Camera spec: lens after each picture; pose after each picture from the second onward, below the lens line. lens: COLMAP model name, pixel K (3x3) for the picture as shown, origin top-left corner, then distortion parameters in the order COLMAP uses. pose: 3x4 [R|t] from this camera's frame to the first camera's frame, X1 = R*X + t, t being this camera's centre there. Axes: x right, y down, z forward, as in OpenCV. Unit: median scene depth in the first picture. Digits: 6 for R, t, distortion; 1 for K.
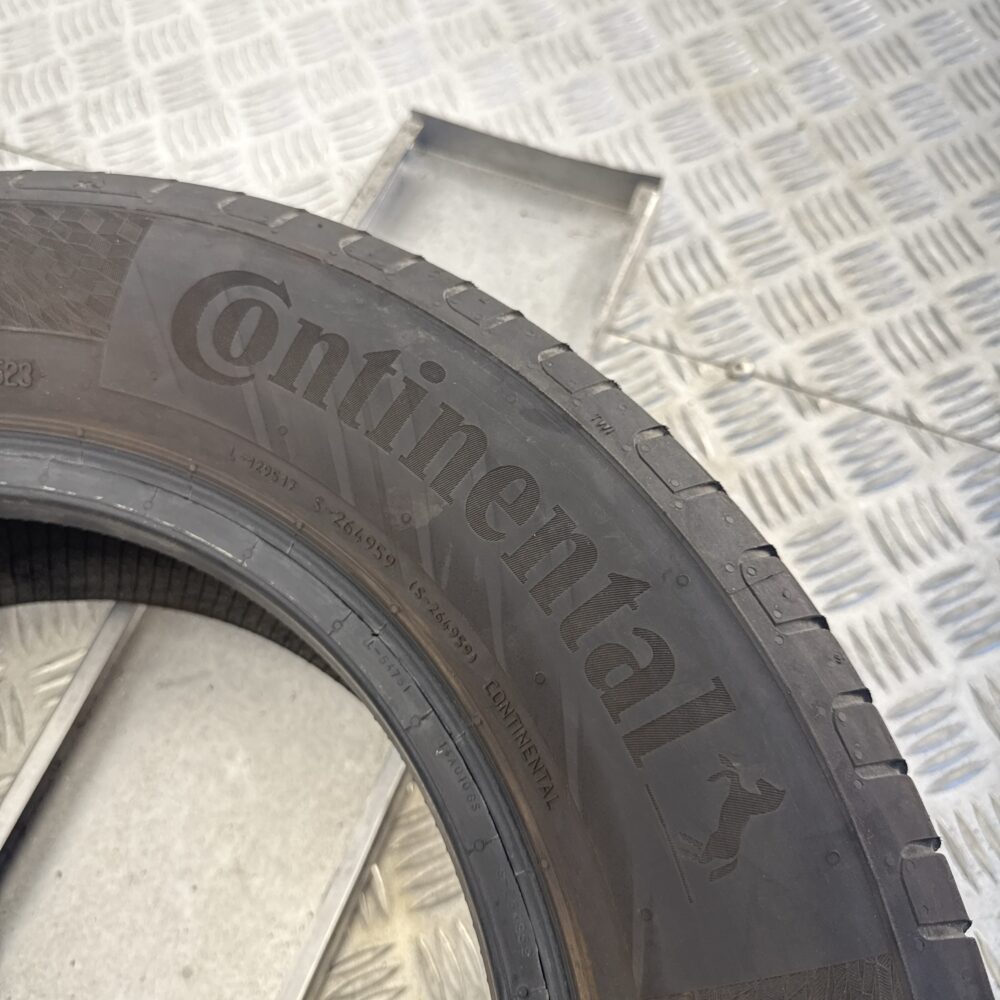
lens RADIAL K [[966.6, 0, 500.0], [0, 966.6, 500.0], [0, 0, 1]] dist [0.085127, -0.242887]
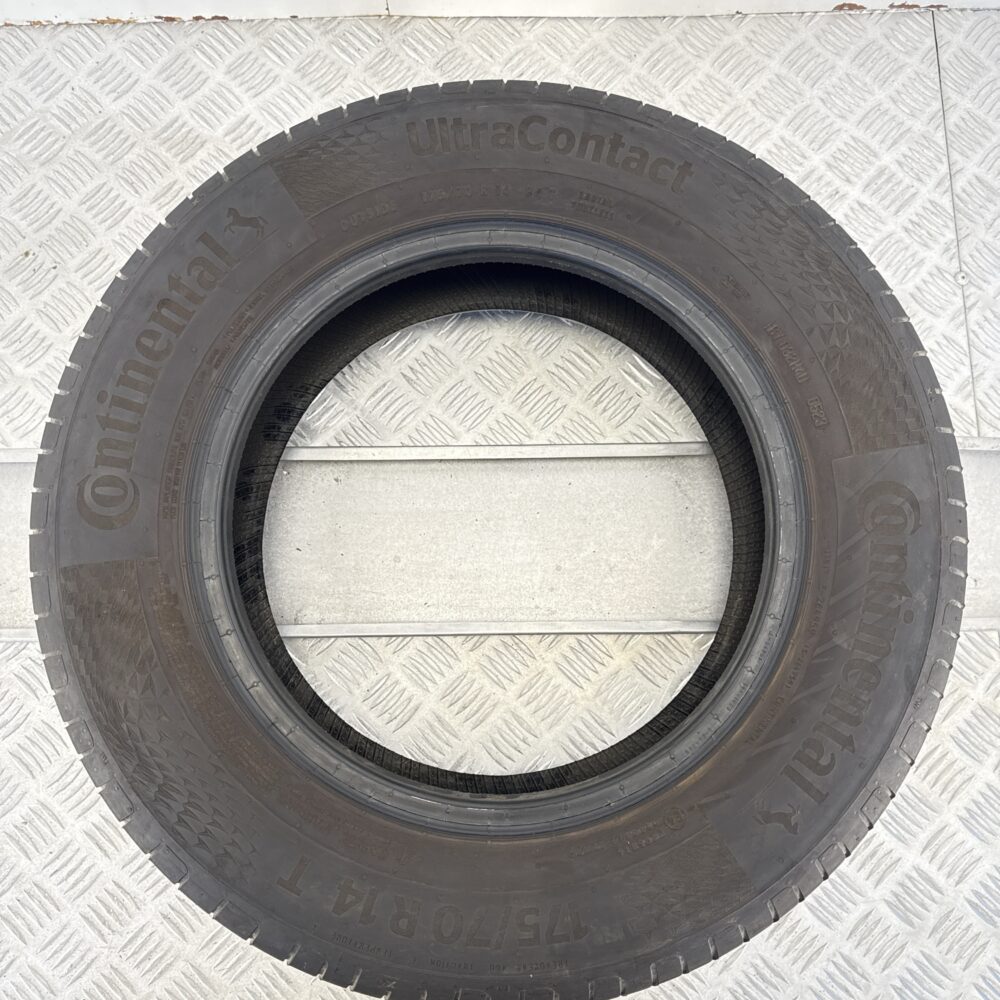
lens RADIAL K [[928.8, 0, 500.0], [0, 928.8, 500.0], [0, 0, 1]] dist [0.102526, -0.186810]
pose [[0.394891, 0.914467, -0.088376, -0.431788], [-0.849518, 0.400078, 0.343885, -0.168342], [0.349829, -0.060720, 0.934844, -1.097419]]
